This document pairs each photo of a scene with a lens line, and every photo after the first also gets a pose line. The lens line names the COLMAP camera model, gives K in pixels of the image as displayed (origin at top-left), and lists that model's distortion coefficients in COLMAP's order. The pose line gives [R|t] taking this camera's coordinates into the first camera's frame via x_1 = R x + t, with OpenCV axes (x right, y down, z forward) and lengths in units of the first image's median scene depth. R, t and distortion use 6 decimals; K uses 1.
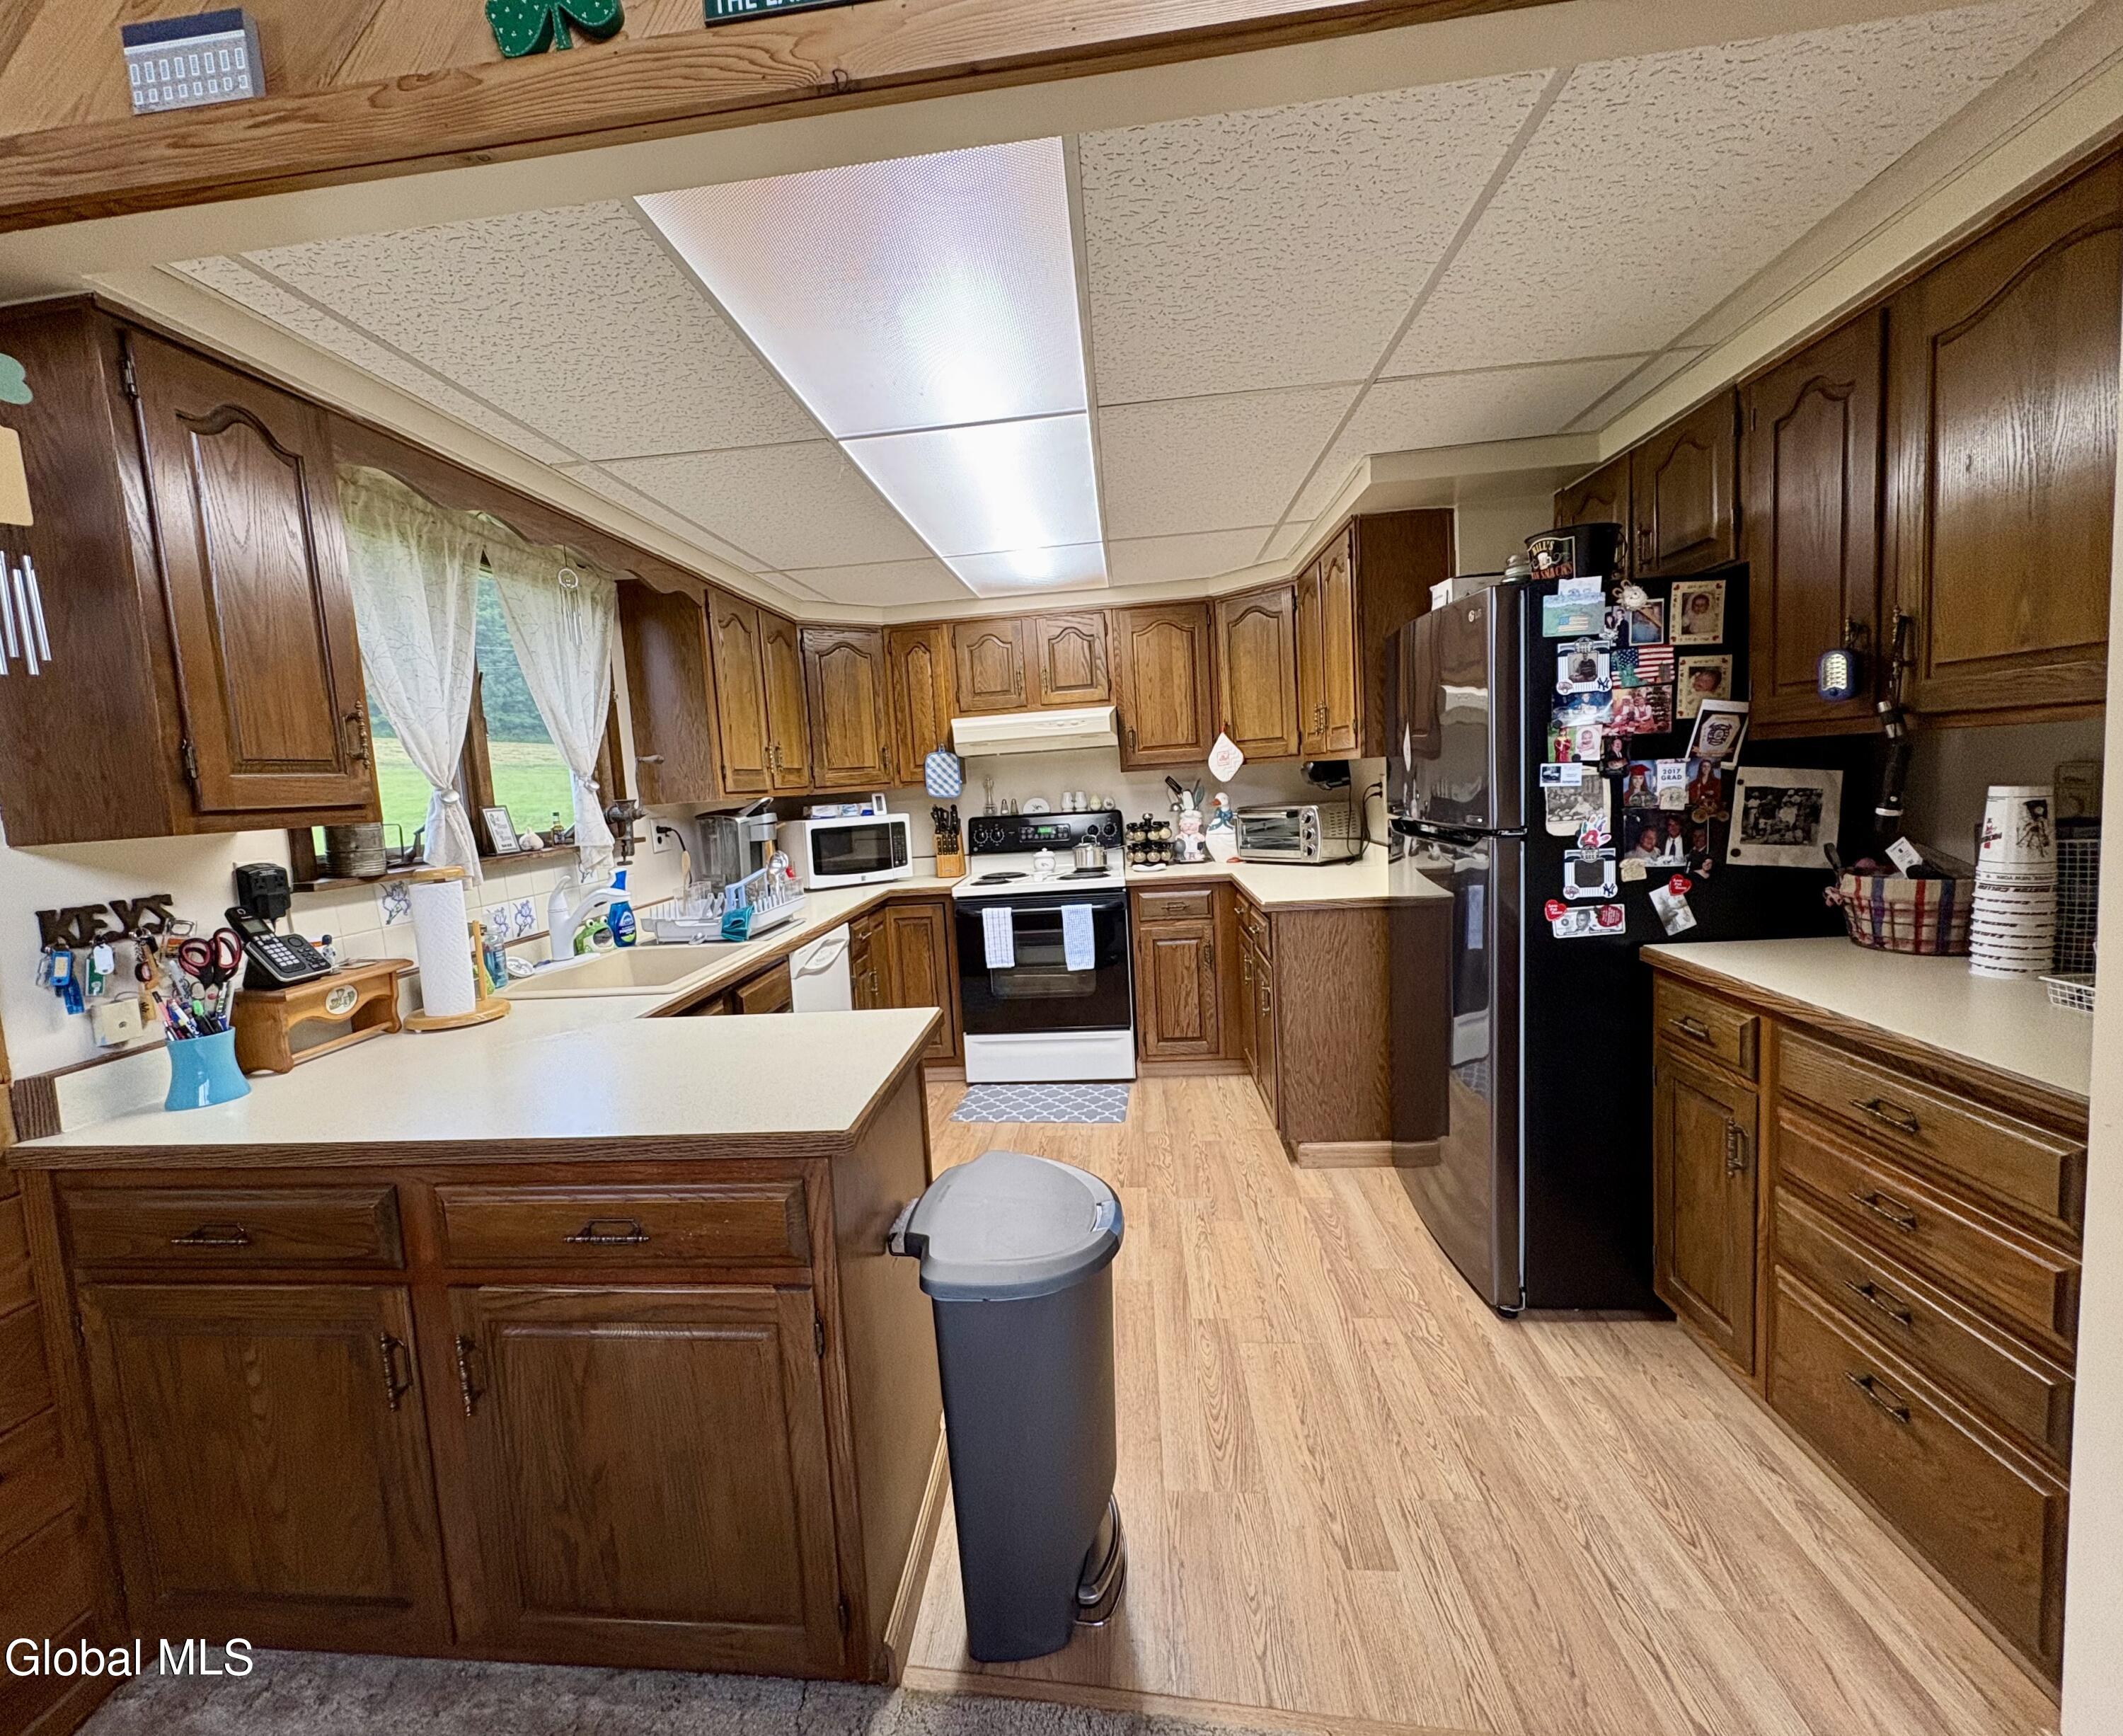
lens RADIAL K [[934.2, 0, 1022.6], [0, 934.2, 864.7], [0, 0, 1]] dist [-0.001876, -0.000355]
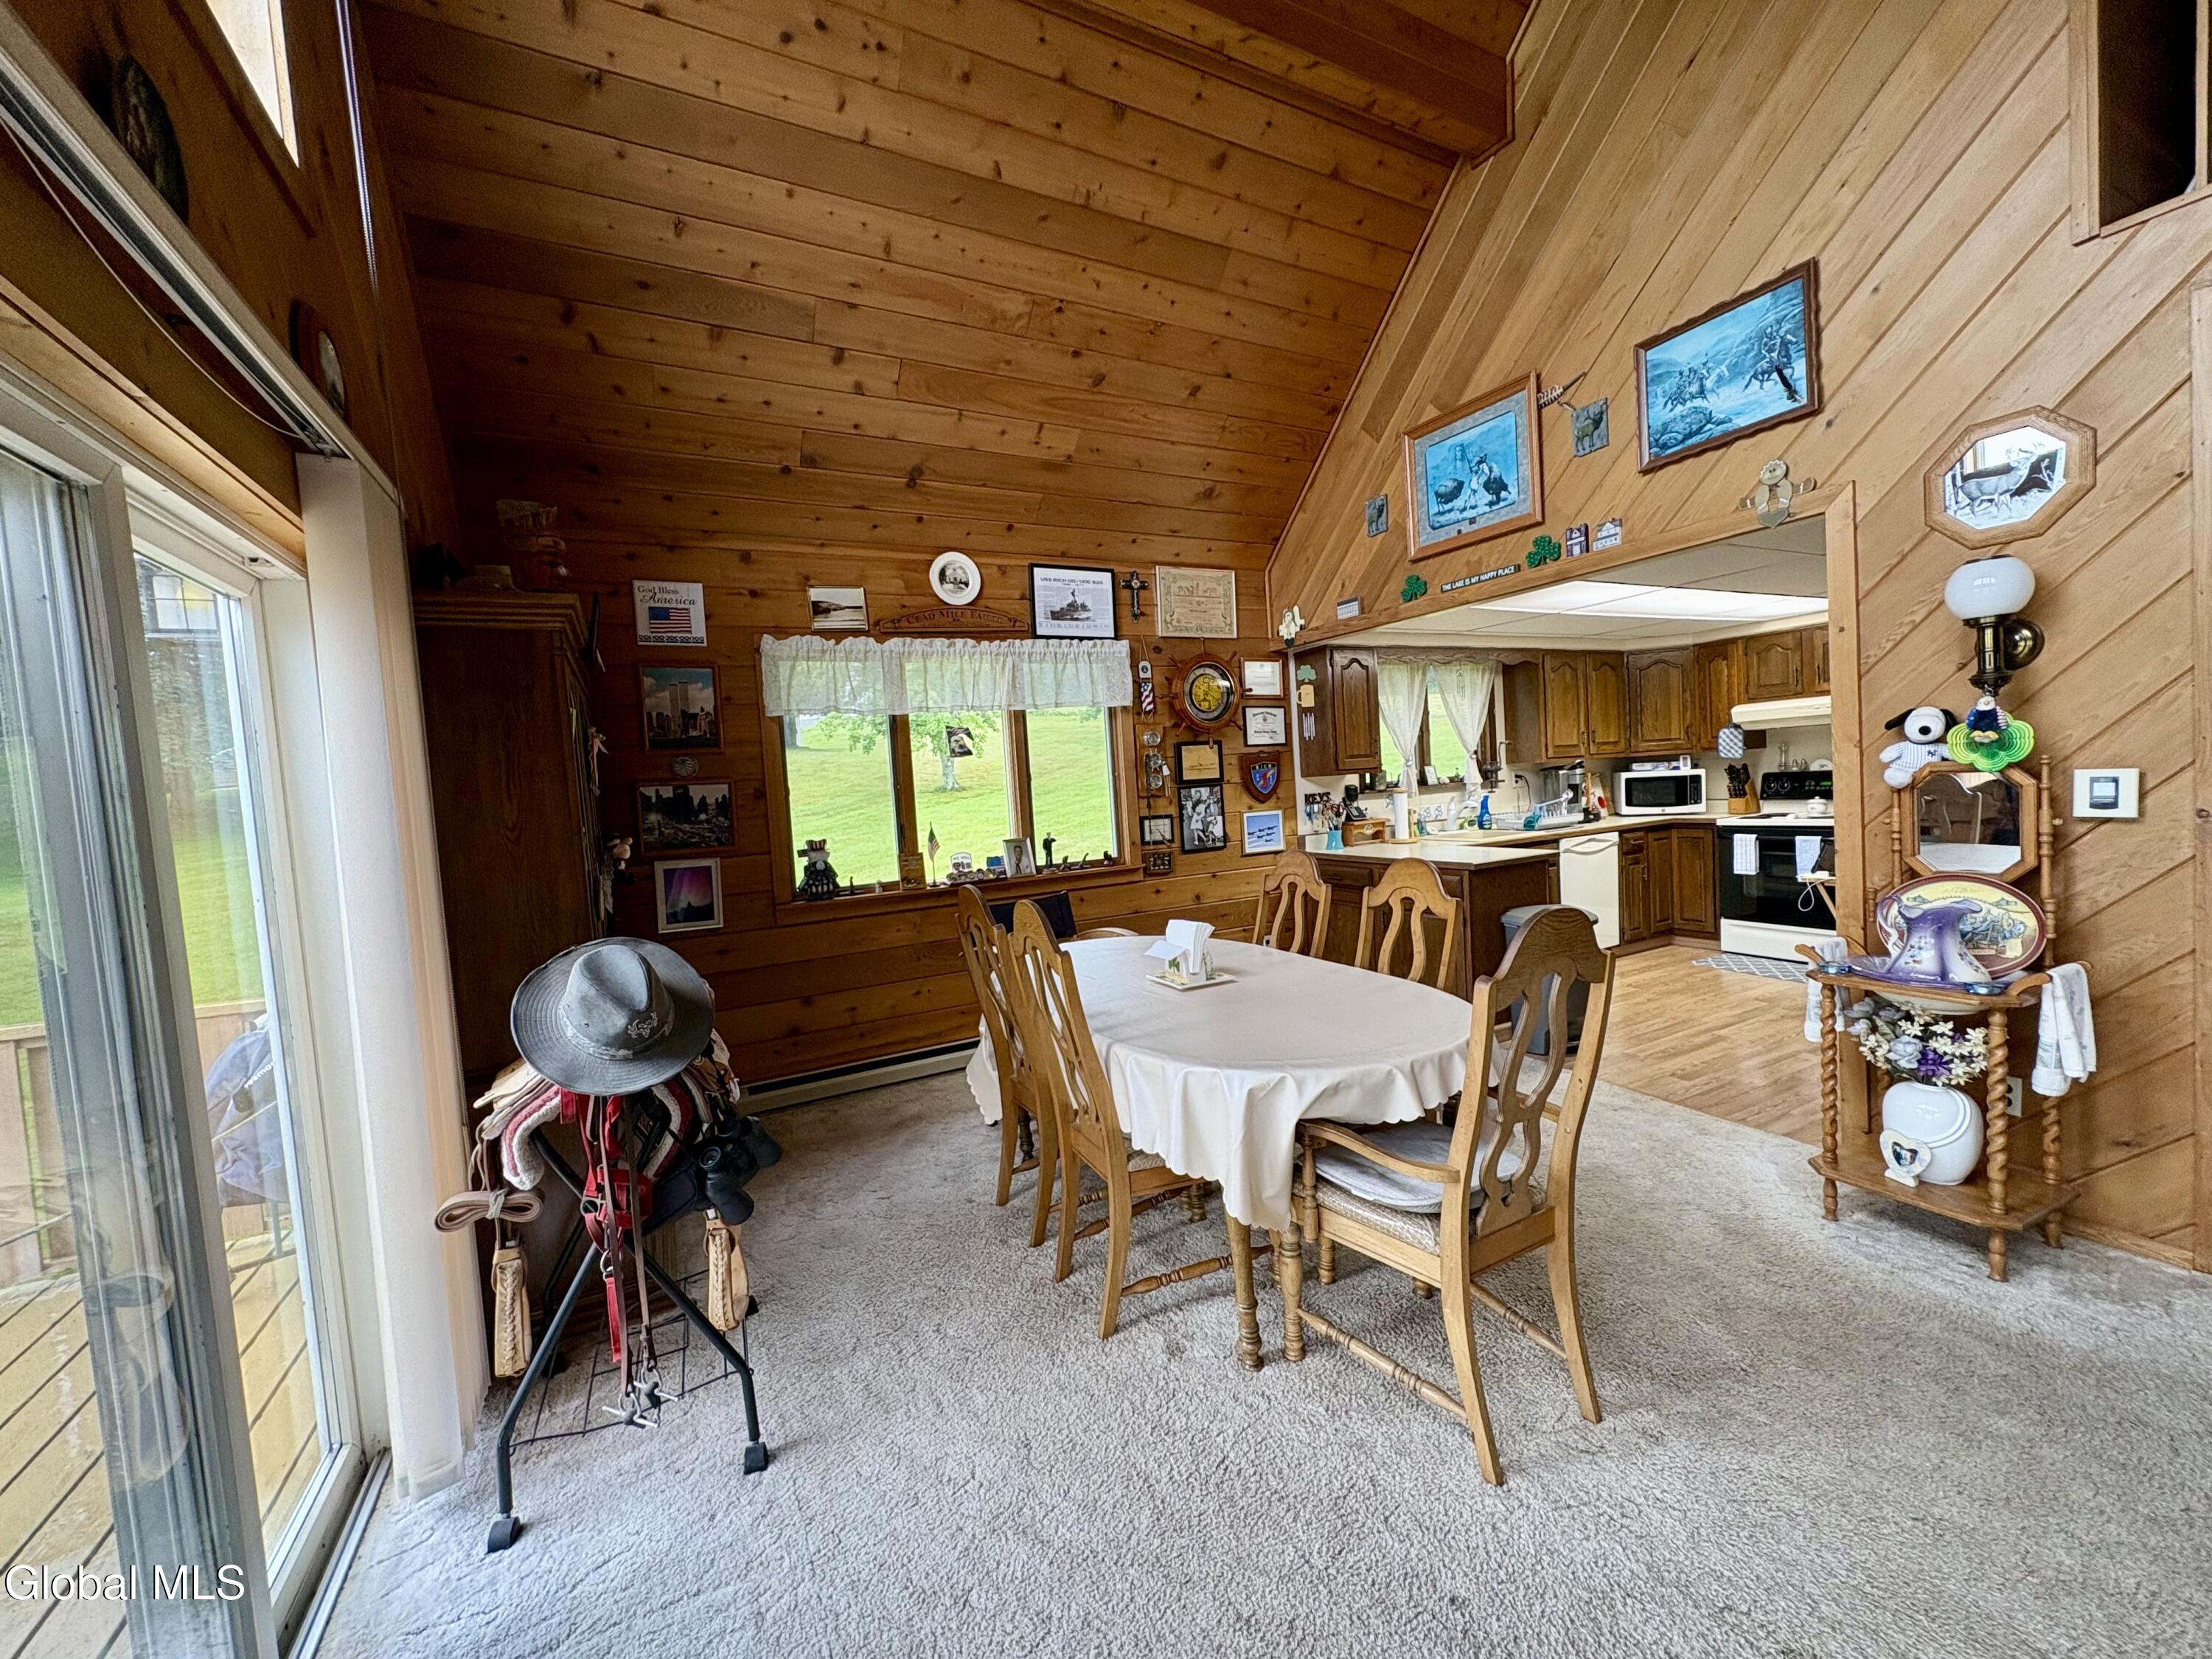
lens RADIAL K [[880.8, 0, 1106.0], [0, 880.8, 829.5], [0, 0, 1]] dist [-0.000204, -0.000468]
pose [[0.564603, 0.078510, -0.821620, 0.676313], [-0.050534, 0.996886, 0.060532, 0.006343], [0.823814, 0.007343, 0.566813, -0.790771]]
